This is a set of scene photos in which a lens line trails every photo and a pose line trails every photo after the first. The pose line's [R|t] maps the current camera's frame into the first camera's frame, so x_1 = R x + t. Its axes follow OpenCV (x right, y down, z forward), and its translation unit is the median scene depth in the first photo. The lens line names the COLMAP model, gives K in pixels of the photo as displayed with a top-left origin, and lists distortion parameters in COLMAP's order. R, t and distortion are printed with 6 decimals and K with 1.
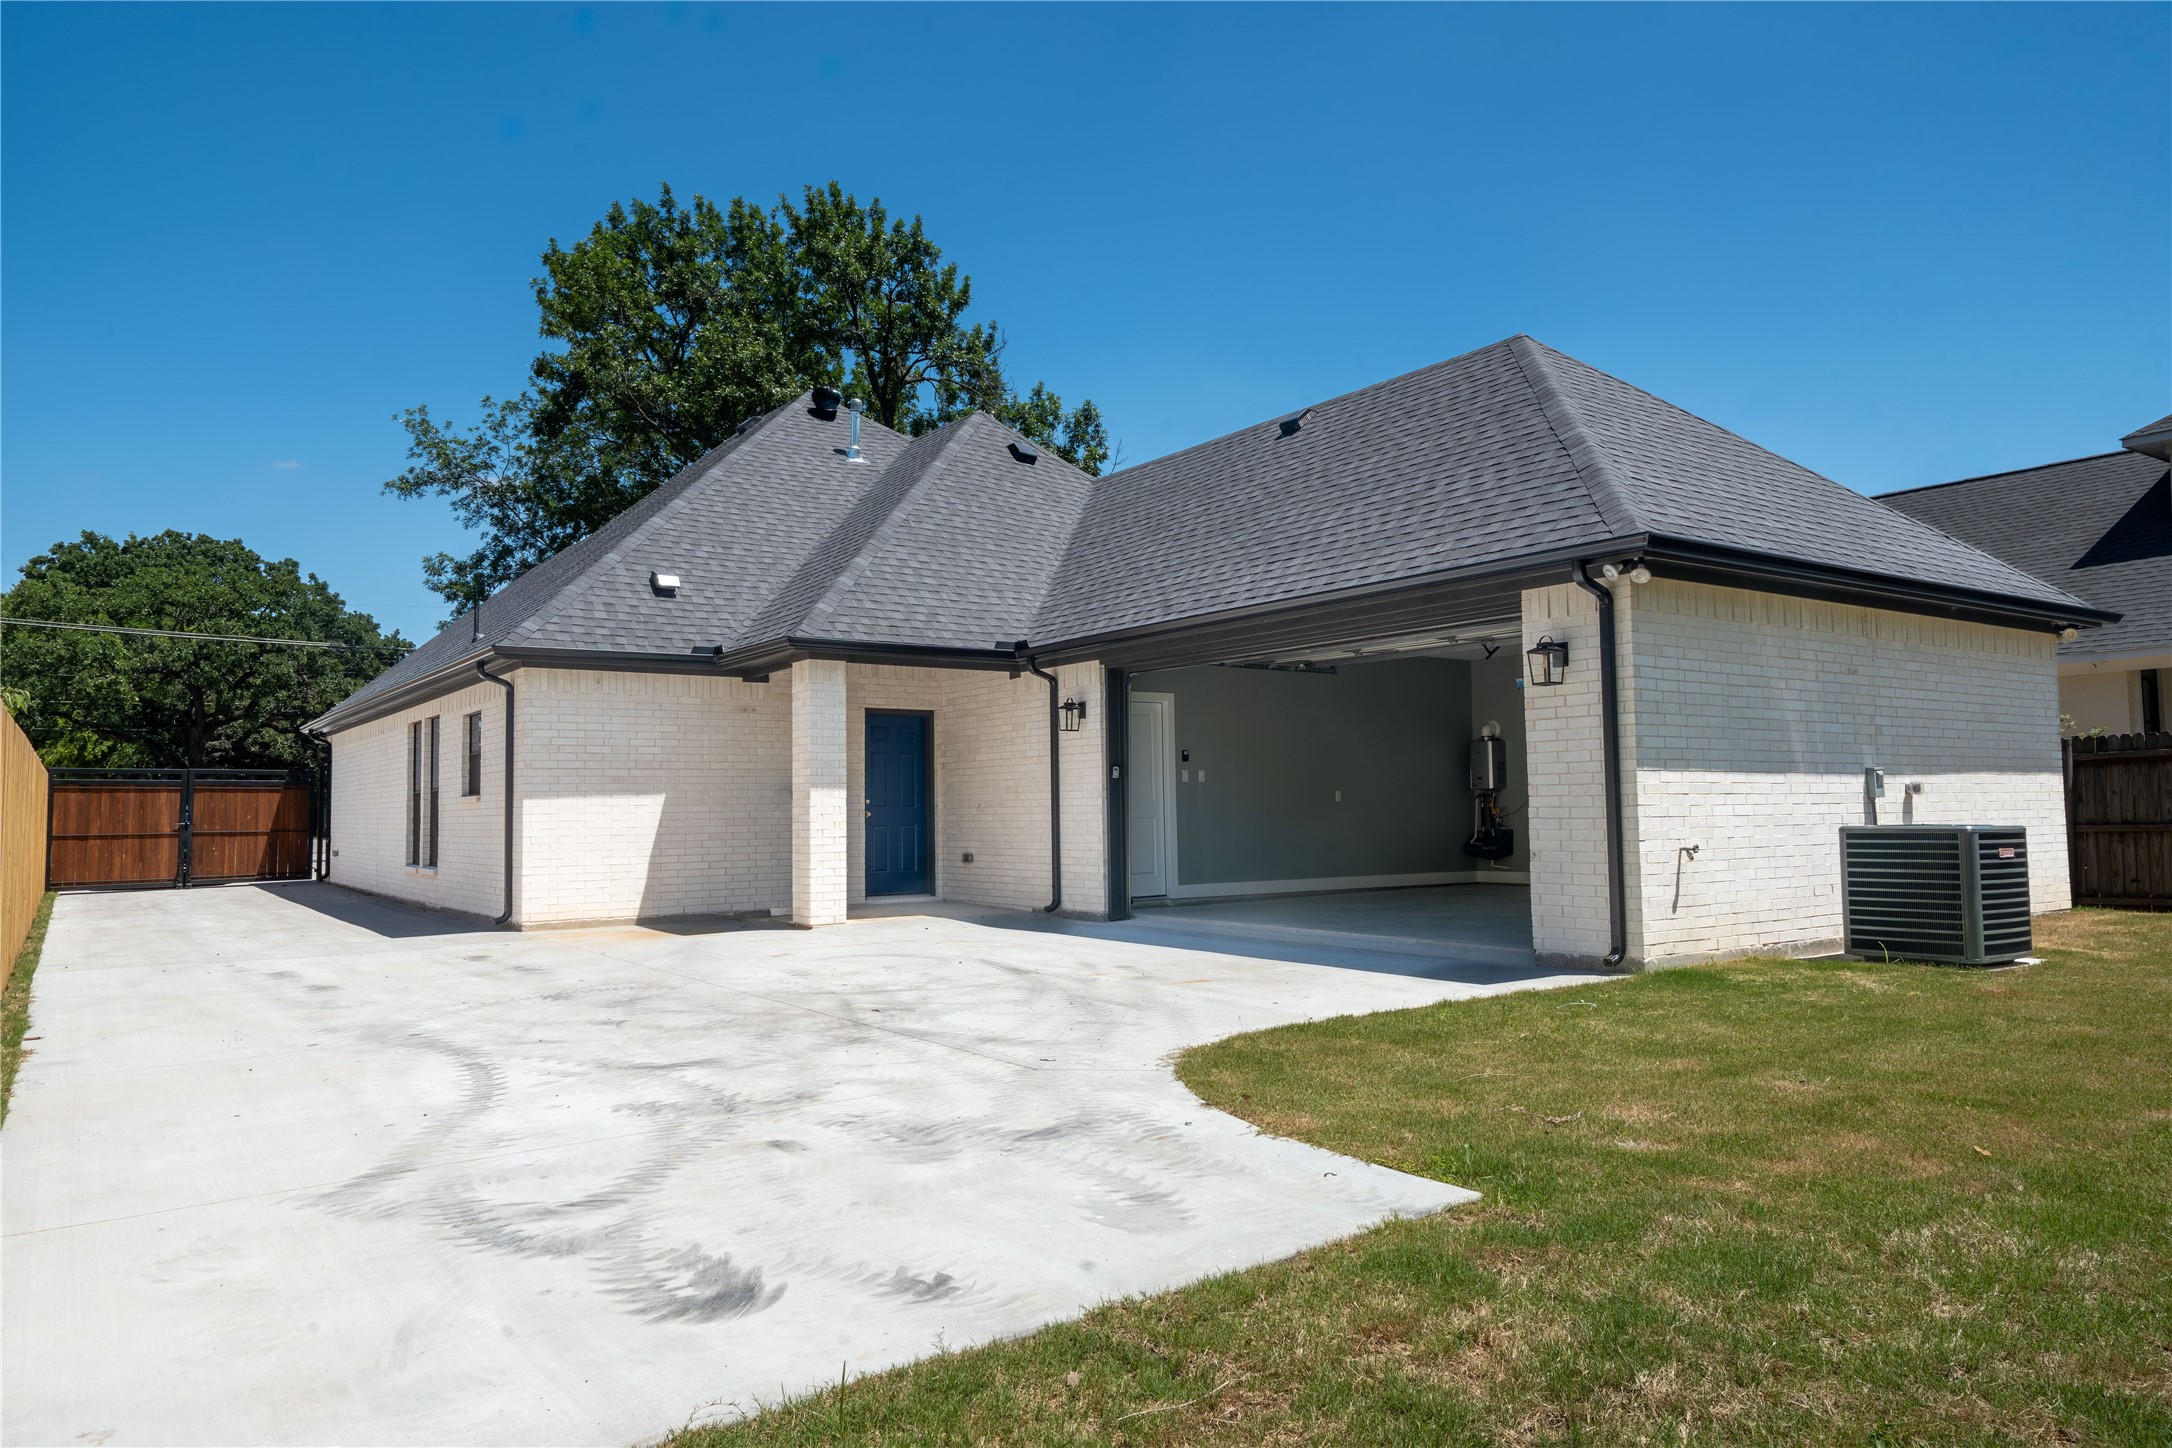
lens RADIAL K [[1433.0, 0, 1089.9], [0, 1433.0, 717.7], [0, 0, 1]] dist [0.007429, 0.001118]
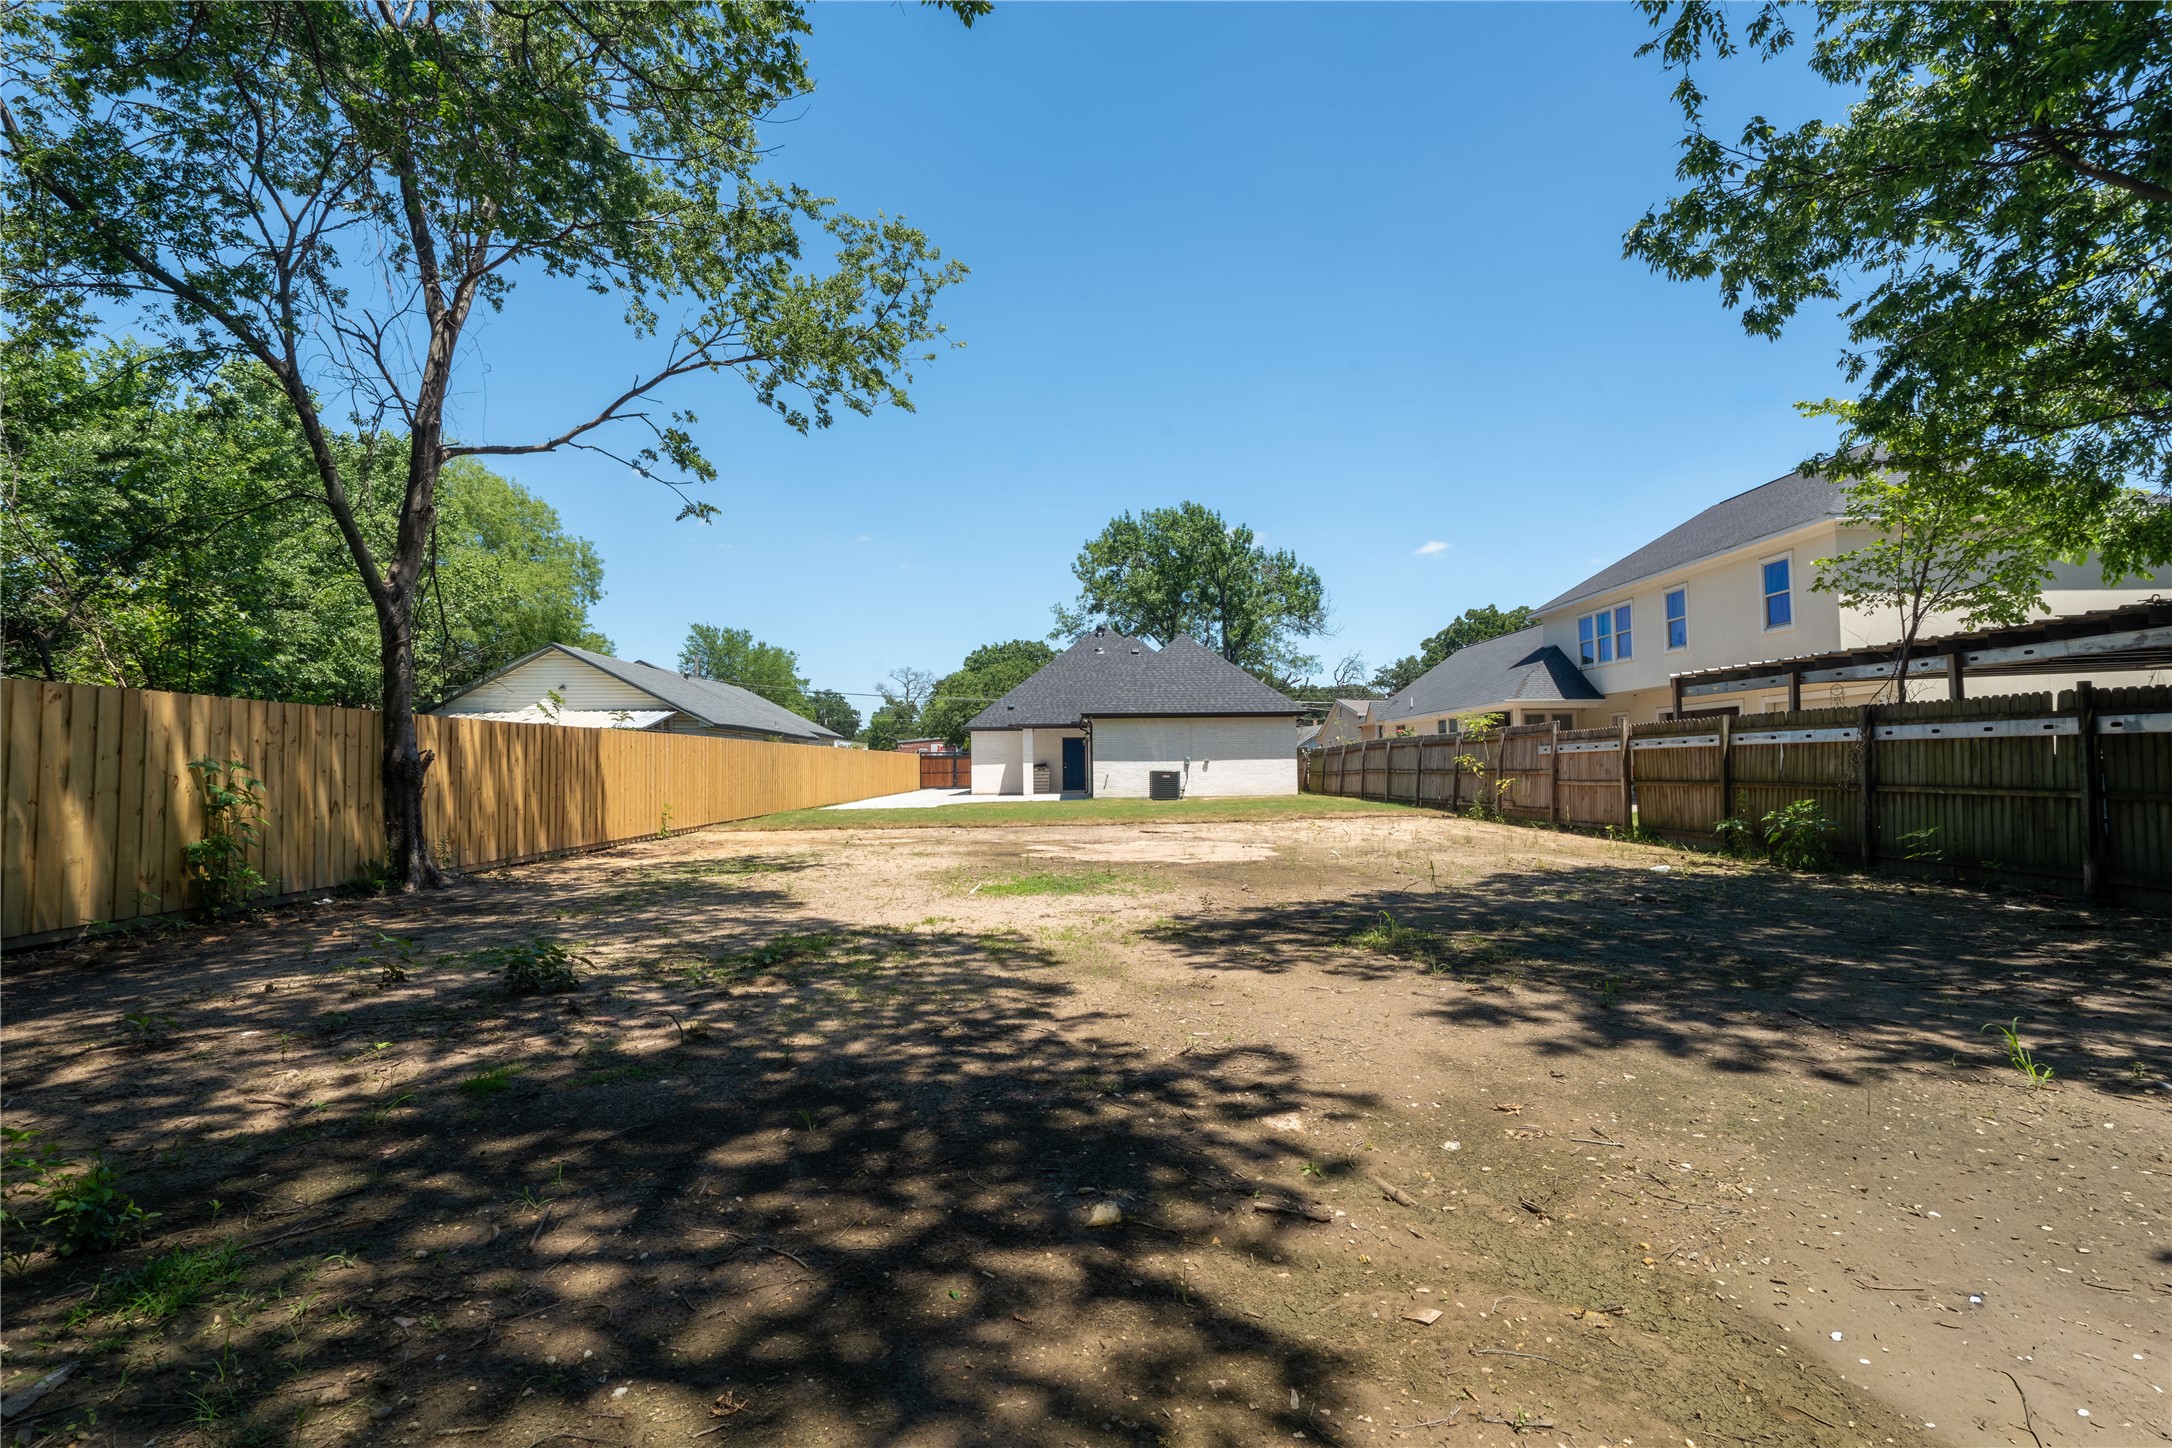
lens RADIAL K [[1043.8, 0, 1085.9], [0, 1043.8, 727.8], [0, 0, 1]] dist [-0.001393, 0.000443]
pose [[0.827016, -0.018351, -0.561879, 1.671802], [0.036100, 0.999138, 0.020503, -0.100469], [0.561018, -0.037241, 0.826965, -1.374389]]
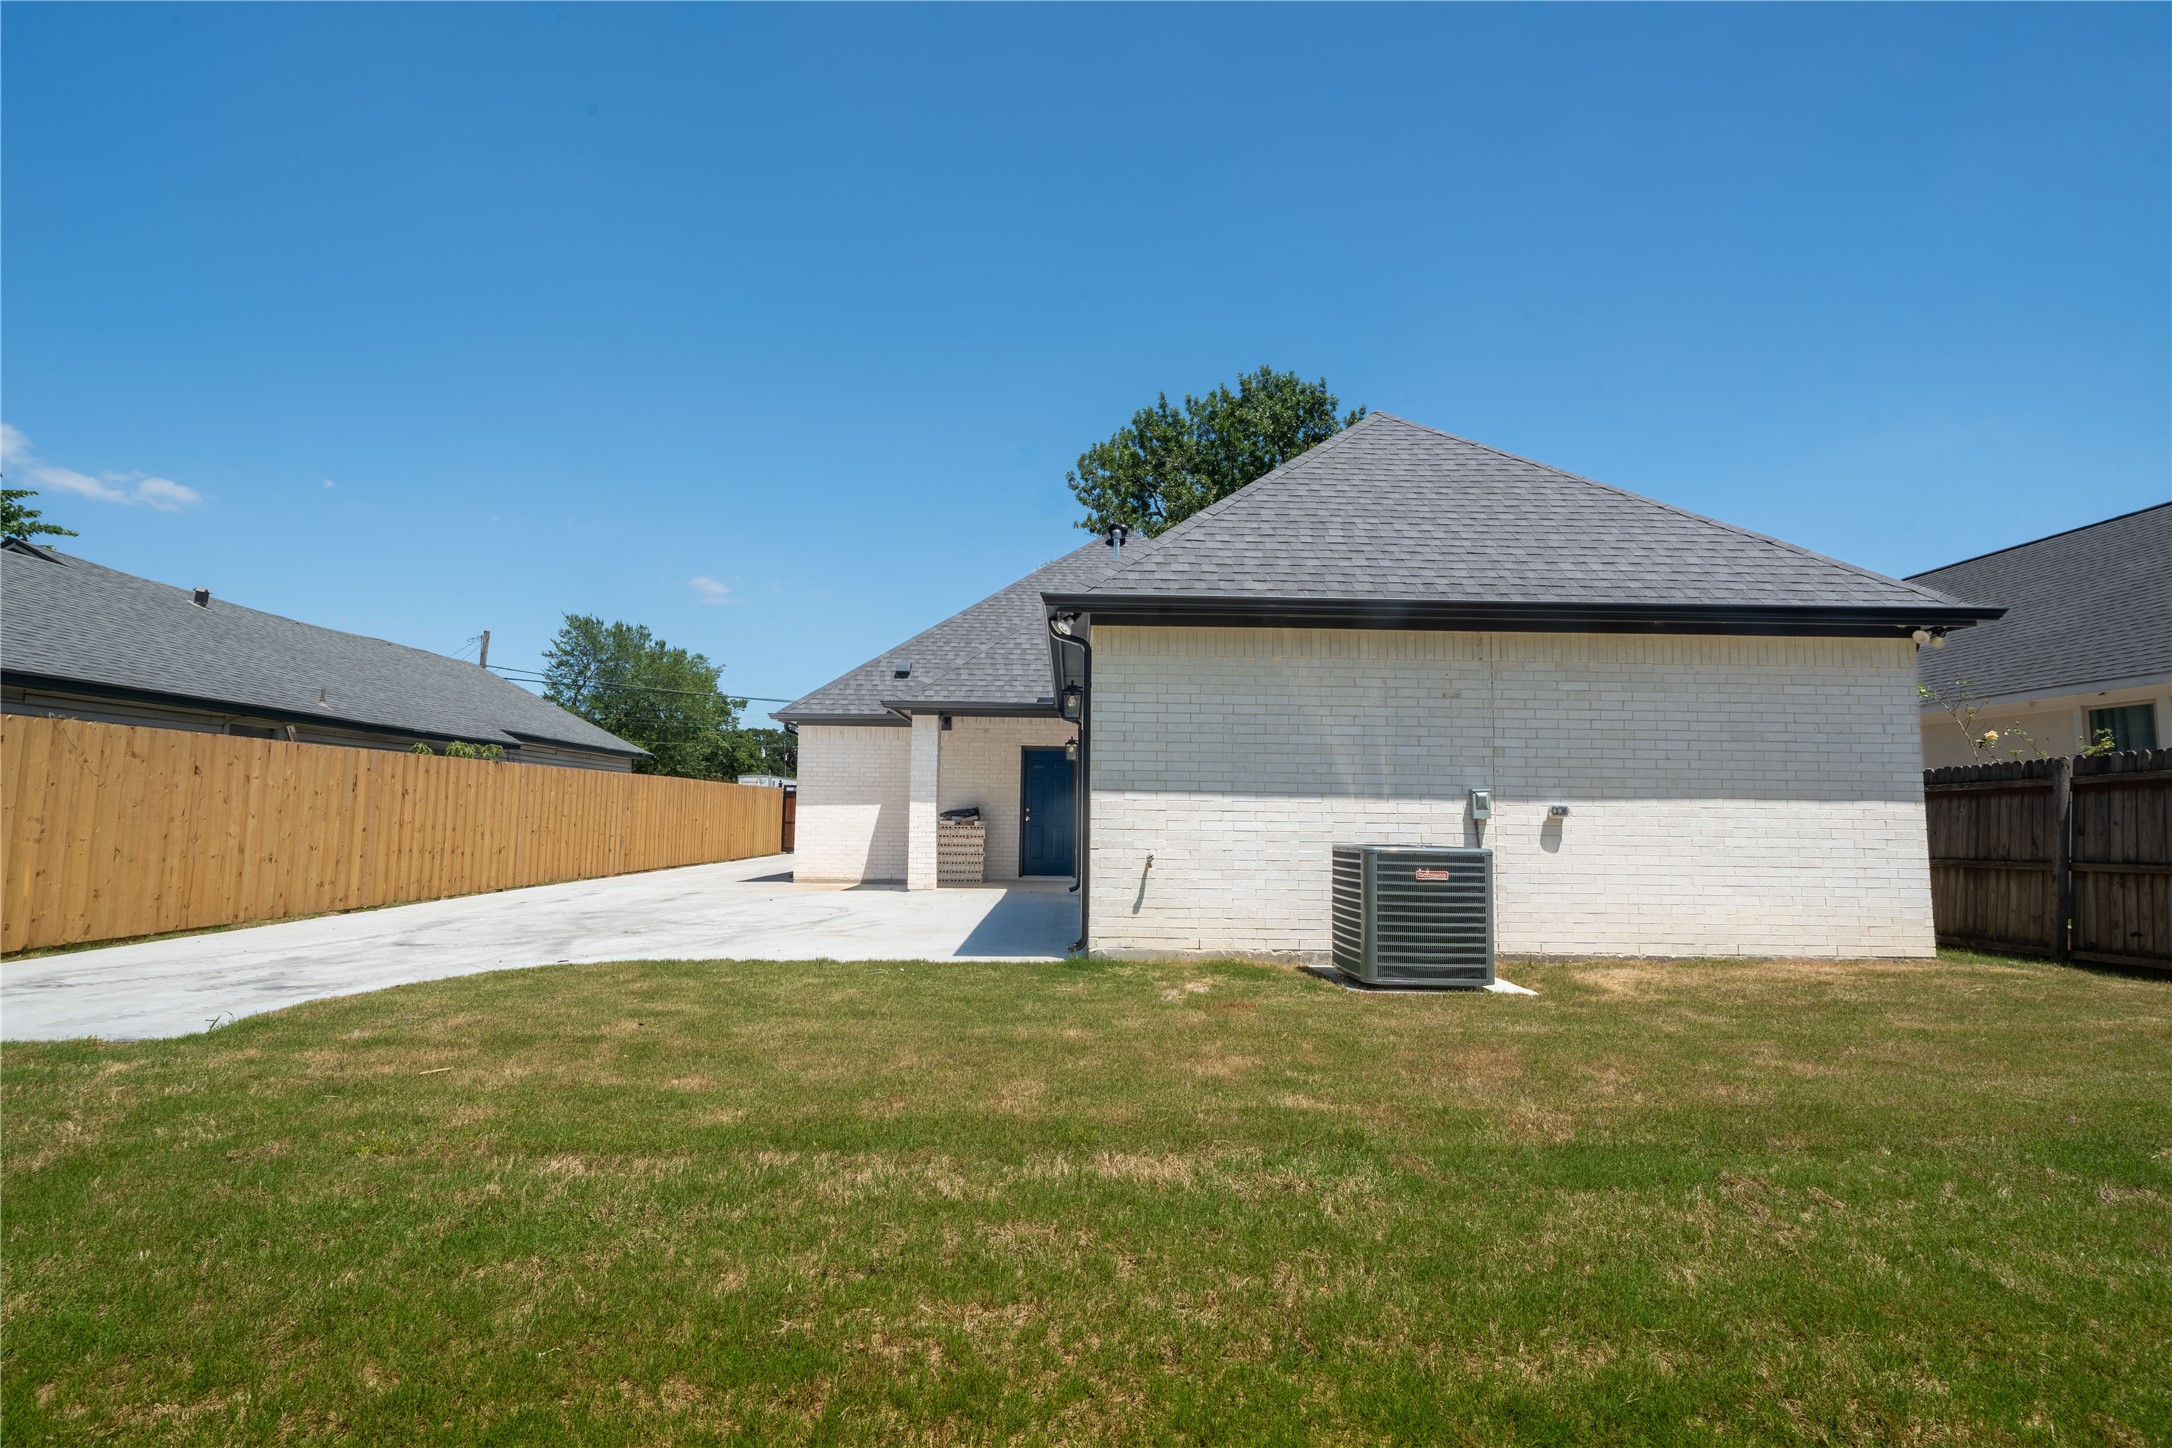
lens RADIAL K [[1043.8, 0, 1080.5], [0, 1043.8, 718.5], [0, 0, 1]] dist [-0.001393, 0.000443]
pose [[0.820384, -0.032406, -0.570893, 0.621798], [0.013710, 0.999221, -0.037018, 0.006927], [0.571648, 0.022542, 0.820189, 0.199808]]
